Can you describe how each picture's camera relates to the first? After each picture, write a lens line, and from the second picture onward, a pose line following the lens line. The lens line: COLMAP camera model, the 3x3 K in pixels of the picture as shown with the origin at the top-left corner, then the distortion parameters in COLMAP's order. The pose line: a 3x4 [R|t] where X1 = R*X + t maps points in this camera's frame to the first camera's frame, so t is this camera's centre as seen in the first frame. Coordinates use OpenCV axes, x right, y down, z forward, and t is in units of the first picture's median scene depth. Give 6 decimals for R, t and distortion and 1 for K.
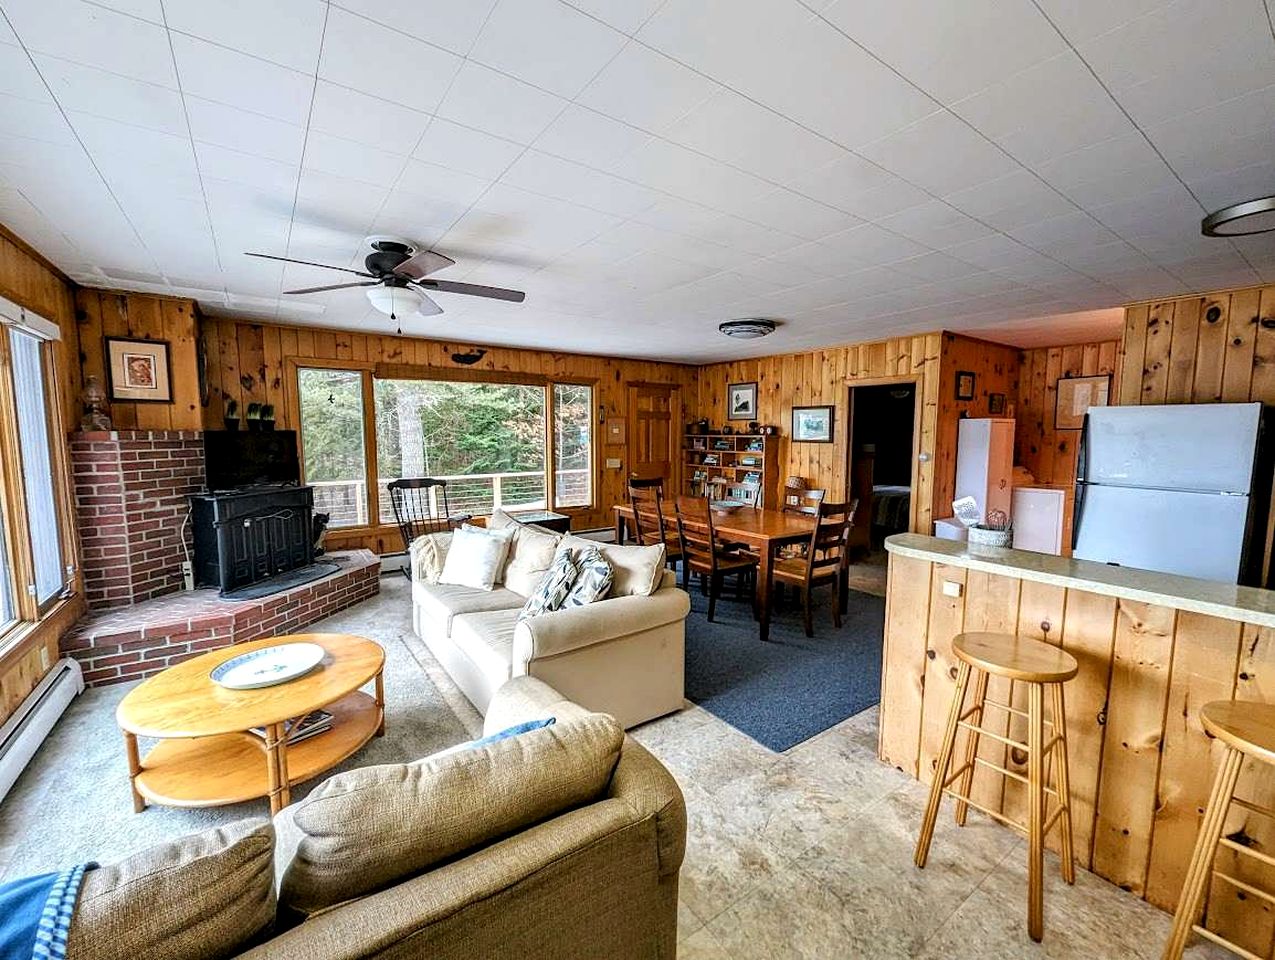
lens RADIAL K [[536.3, 0, 640.0], [0, 536.3, 489.4], [0, 0, 1]] dist [0.002113, -0.000771]
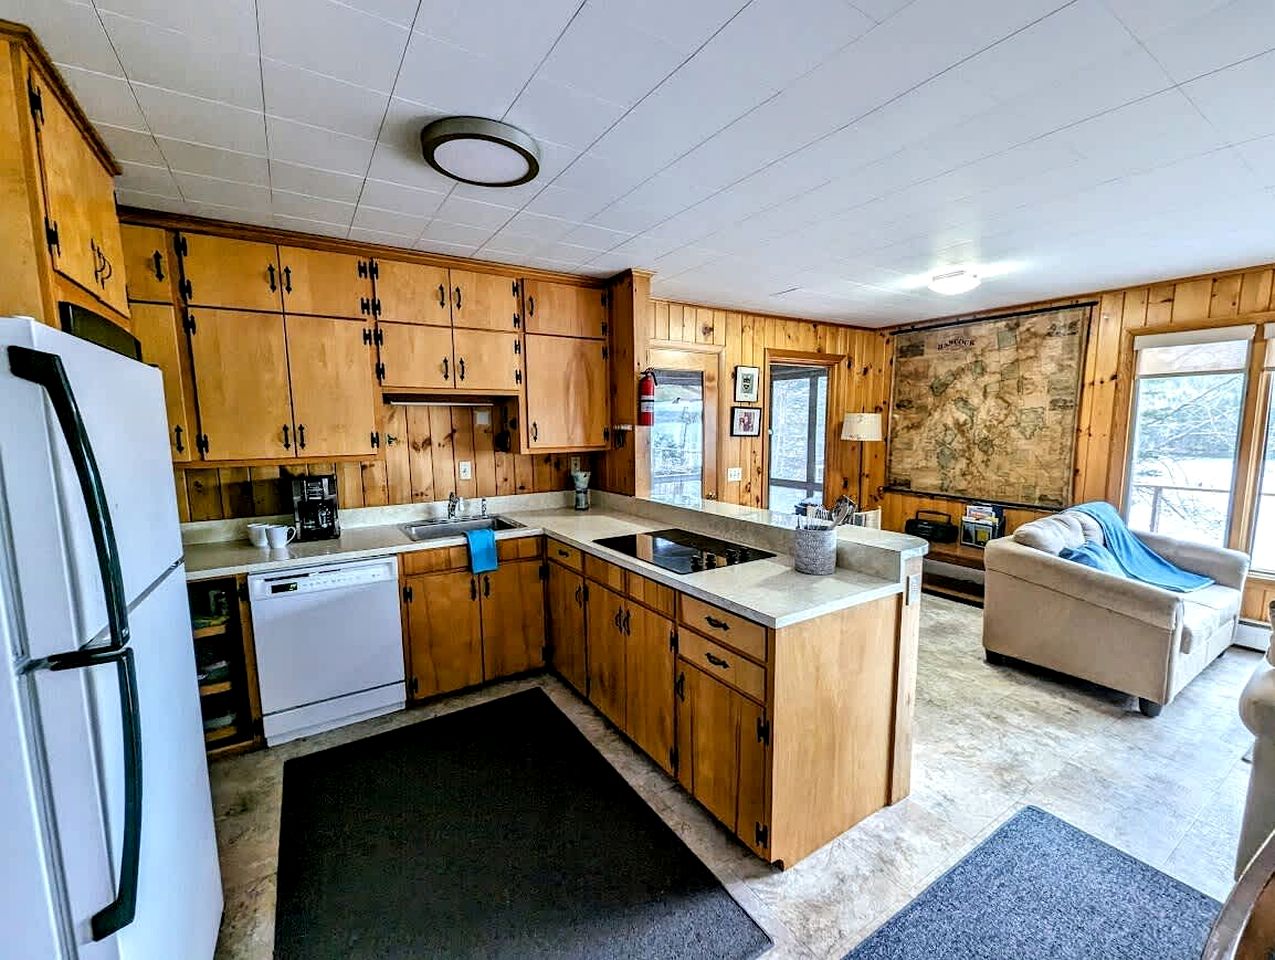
lens RADIAL K [[531.8, 0, 641.8], [0, 531.8, 491.1], [0, 0, 1]] dist [-0.003182, 0.000117]
pose [[-0.998826, -0.002986, 0.048355, 0.372958], [0.008270, 0.972942, 0.230900, -0.085391], [-0.047736, 0.231029, -0.971775, 0.775412]]
